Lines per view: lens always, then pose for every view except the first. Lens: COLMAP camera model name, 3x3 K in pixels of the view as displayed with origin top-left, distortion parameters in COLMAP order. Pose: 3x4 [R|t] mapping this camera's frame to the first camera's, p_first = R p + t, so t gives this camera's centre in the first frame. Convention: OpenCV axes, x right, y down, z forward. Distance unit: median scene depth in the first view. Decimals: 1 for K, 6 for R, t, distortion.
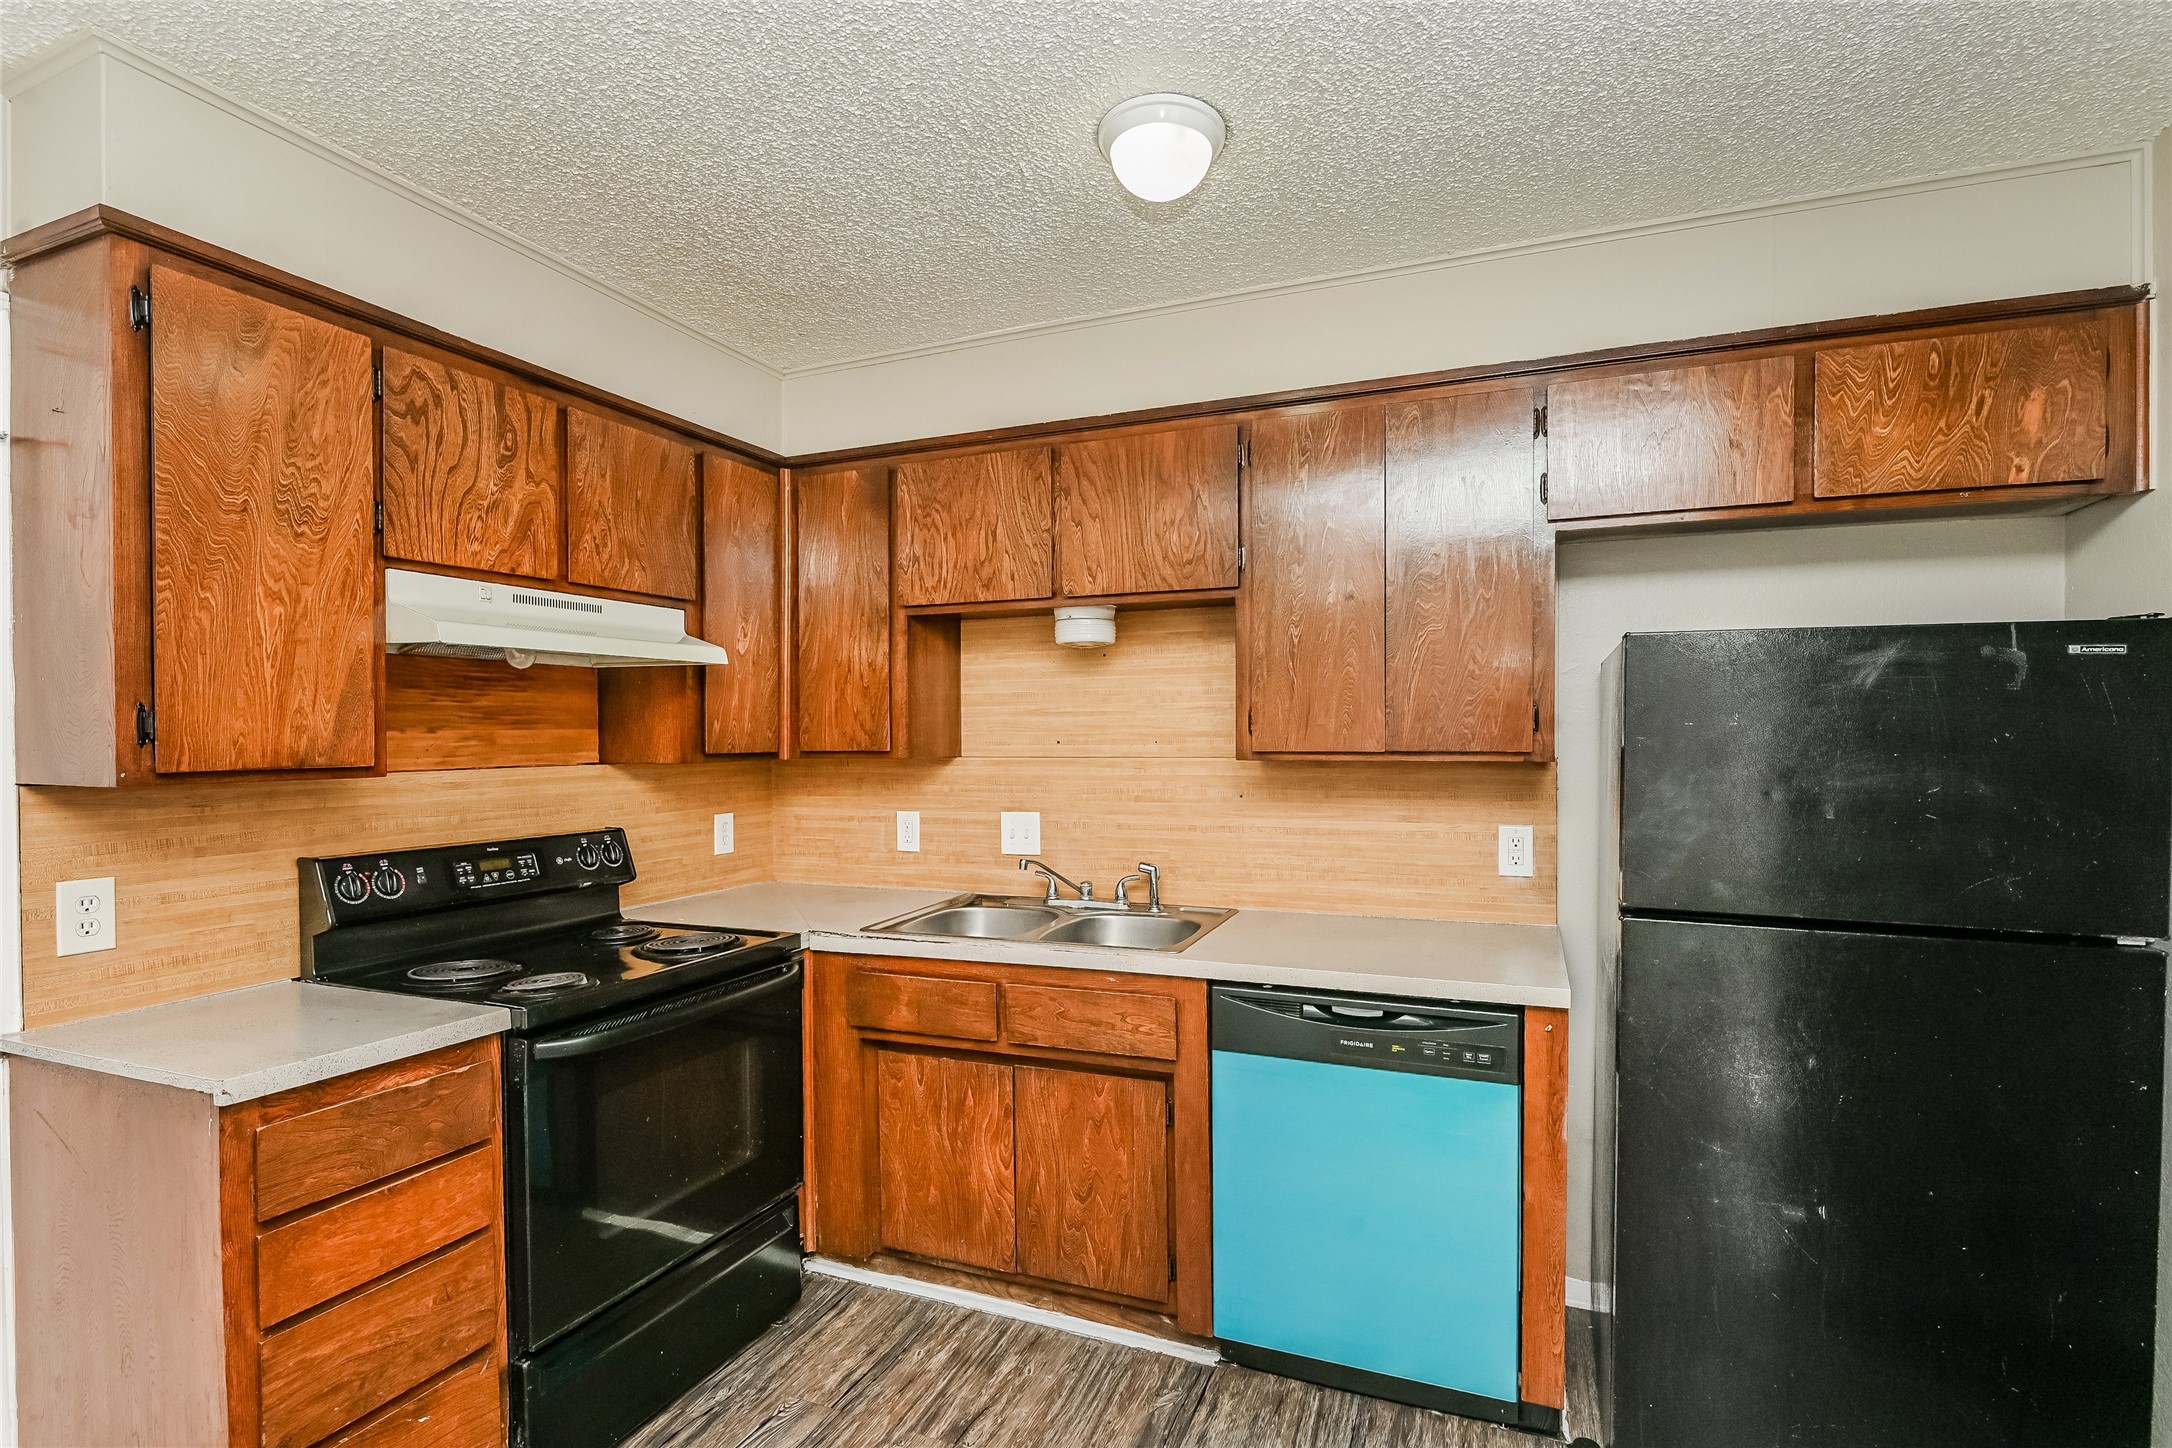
lens RADIAL K [[1011.5, 0, 1104.7], [0, 1011.5, 744.1], [0, 0, 1]] dist [-0.008570, -0.000984]
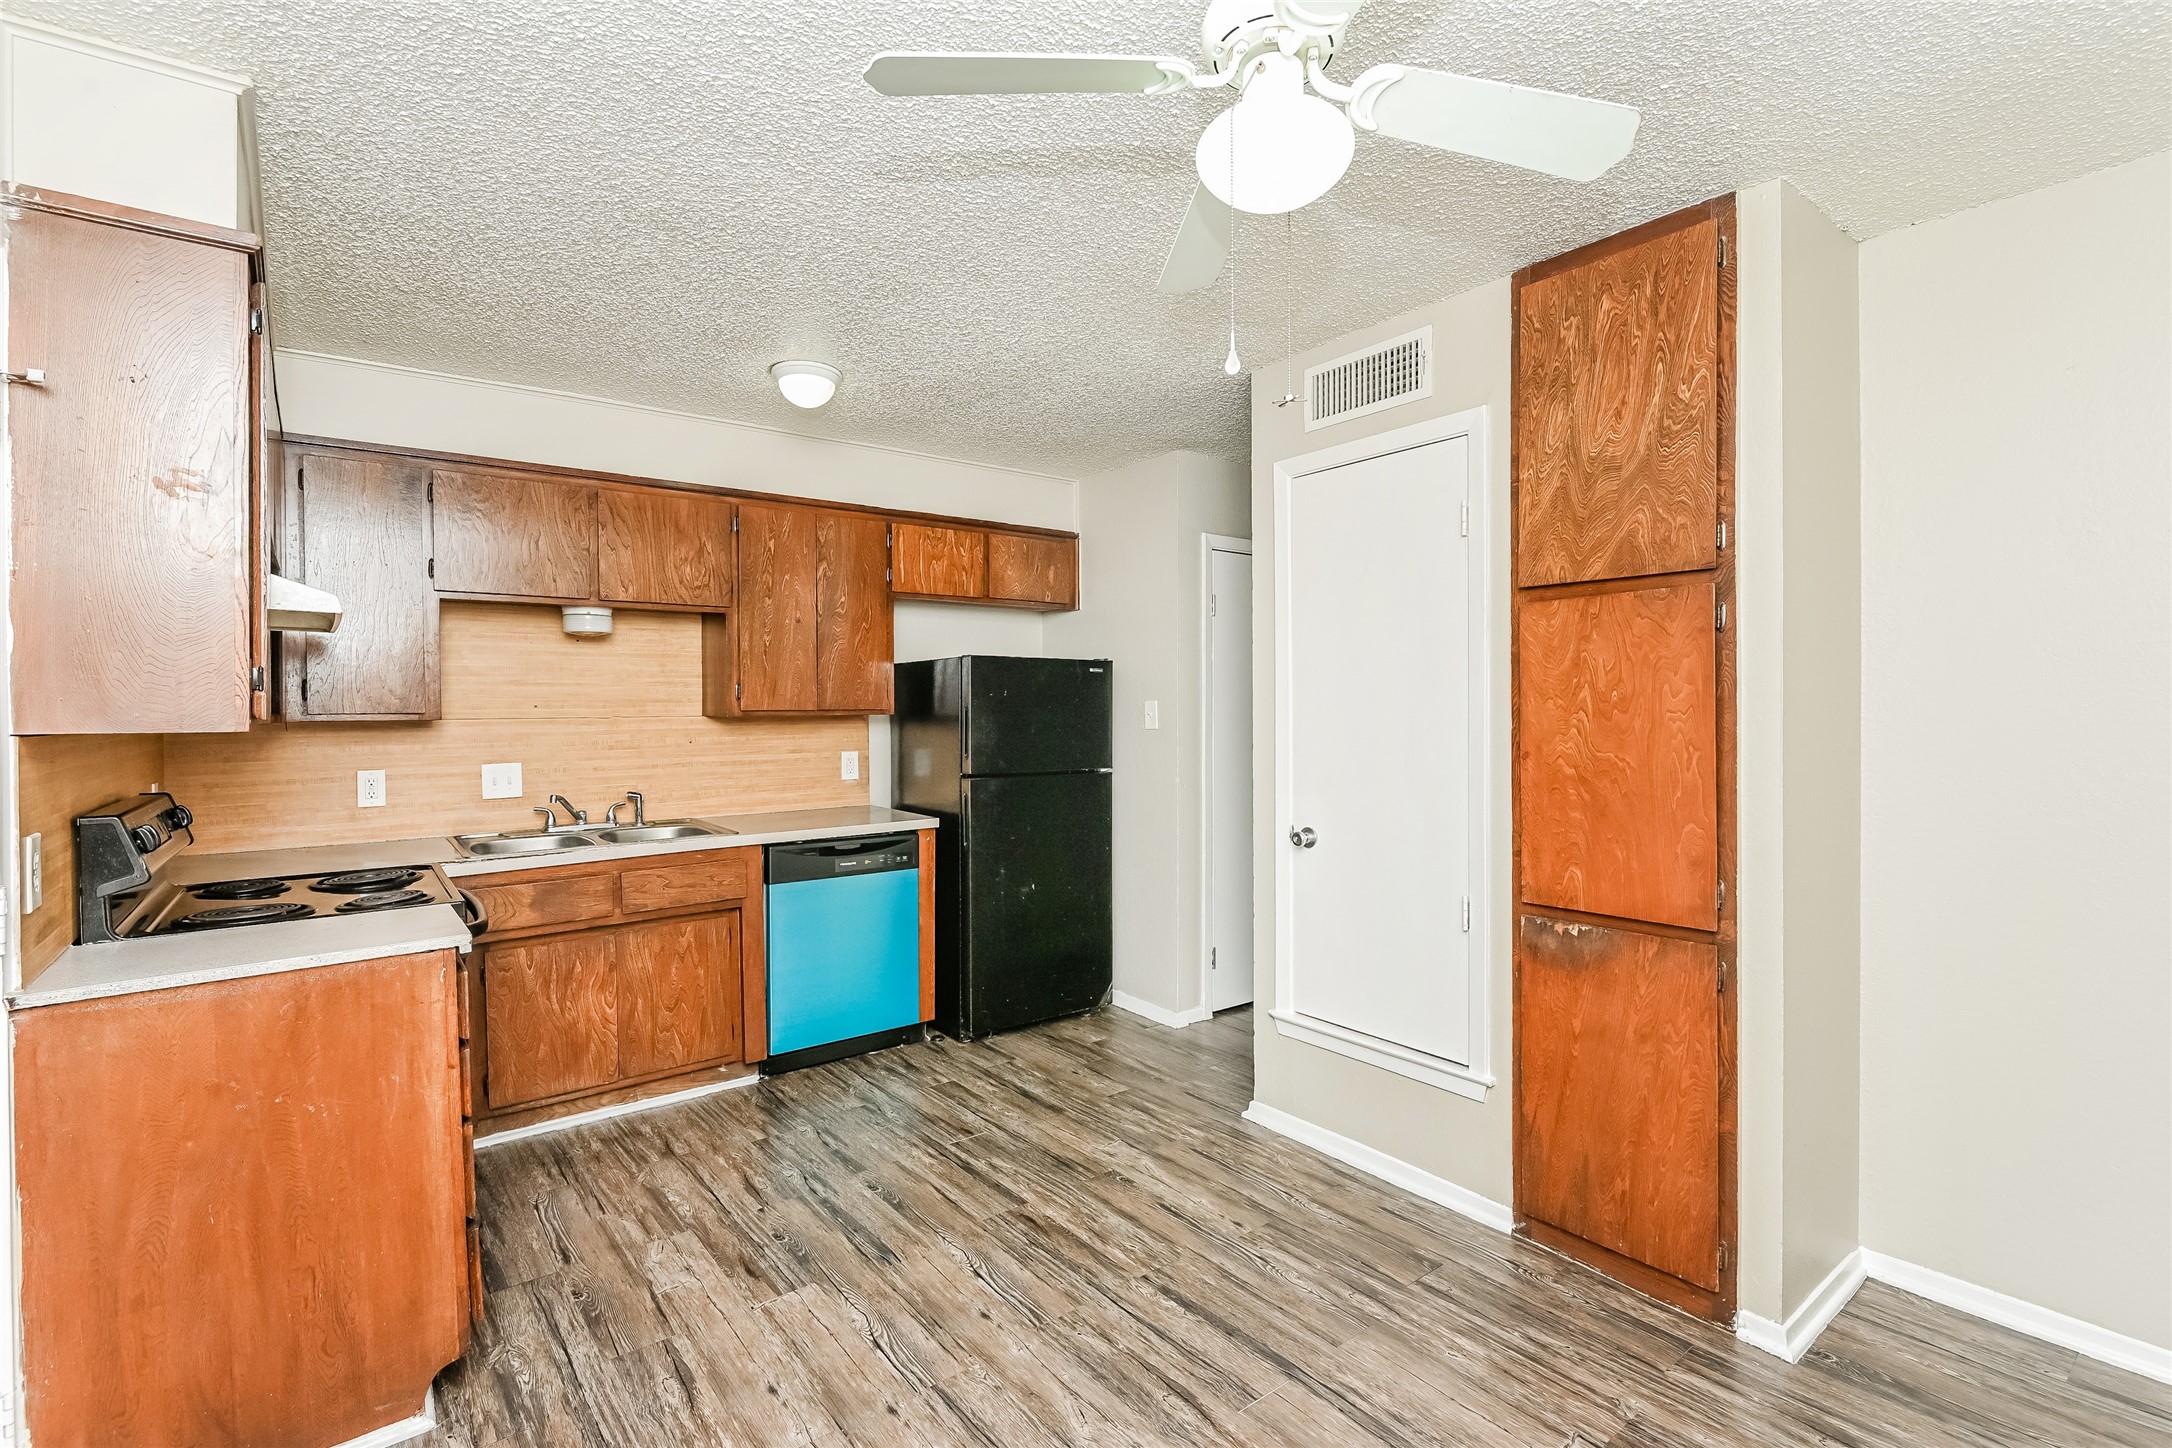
lens RADIAL K [[1011.5, 0, 1069.9], [0, 1011.5, 712.6], [0, 0, 1]] dist [-0.008570, -0.000984]
pose [[0.509012, -0.003628, 0.860752, -0.929103], [0.012454, 0.999917, -0.003150, 0.021188], [-0.860669, 0.012323, 0.509015, -0.254066]]
